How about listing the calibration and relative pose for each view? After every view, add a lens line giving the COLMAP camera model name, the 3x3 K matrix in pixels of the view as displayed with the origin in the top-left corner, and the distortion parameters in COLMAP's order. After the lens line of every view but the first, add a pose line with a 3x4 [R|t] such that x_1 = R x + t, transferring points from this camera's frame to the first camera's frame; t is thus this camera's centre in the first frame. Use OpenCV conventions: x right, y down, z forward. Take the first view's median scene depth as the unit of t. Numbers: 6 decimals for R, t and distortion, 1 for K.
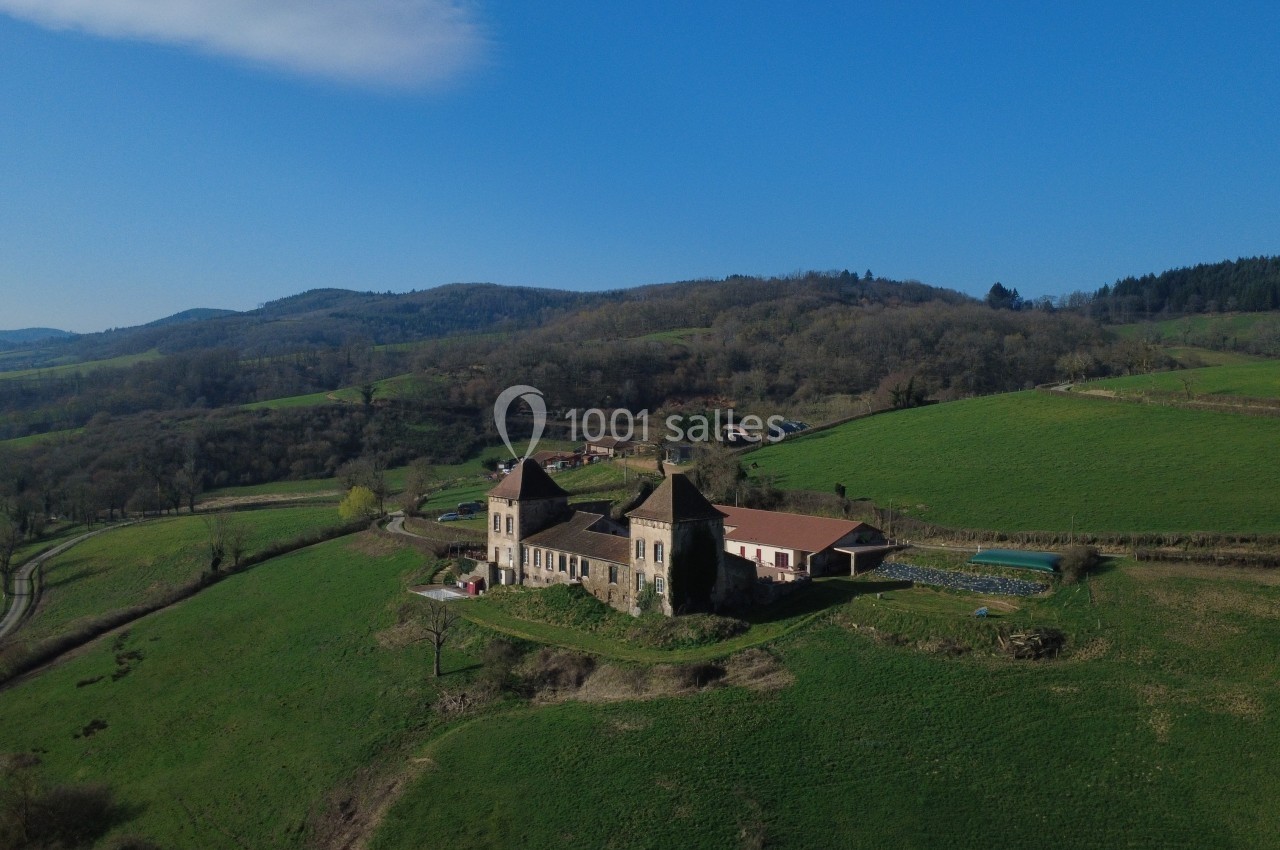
lens RADIAL K [[2040.4, 0, 637.1], [0, 2040.4, 397.8], [0, 0, 1]] dist [0.066386, -0.106374]
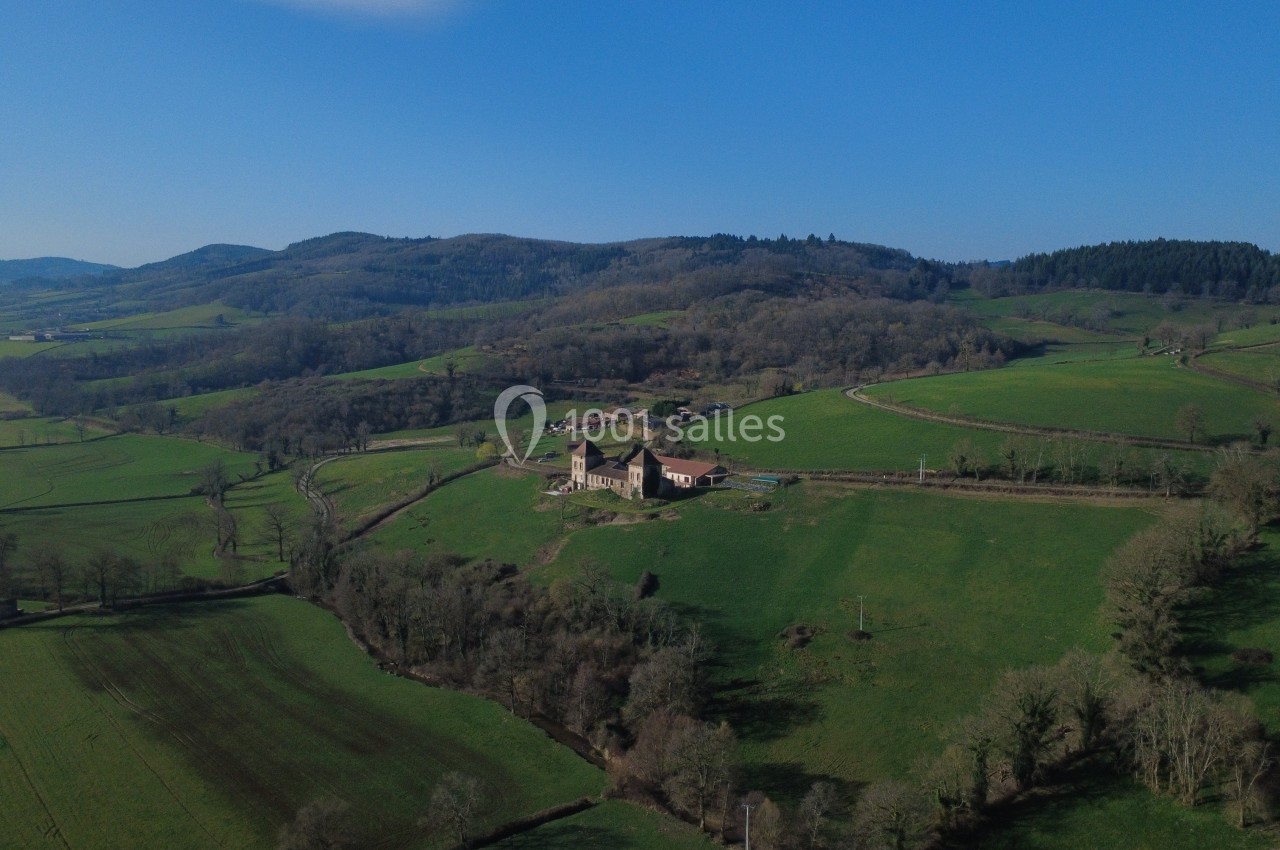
lens RADIAL K [[2040.4, 0, 637.1], [0, 2040.4, 397.8], [0, 0, 1]] dist [0.066386, -0.106374]
pose [[0.999998, 0.000101, 0.001740, 0.001058], [-0.000167, 0.999287, 0.037757, -0.042341], [-0.001735, -0.037757, 0.999285, -0.548656]]
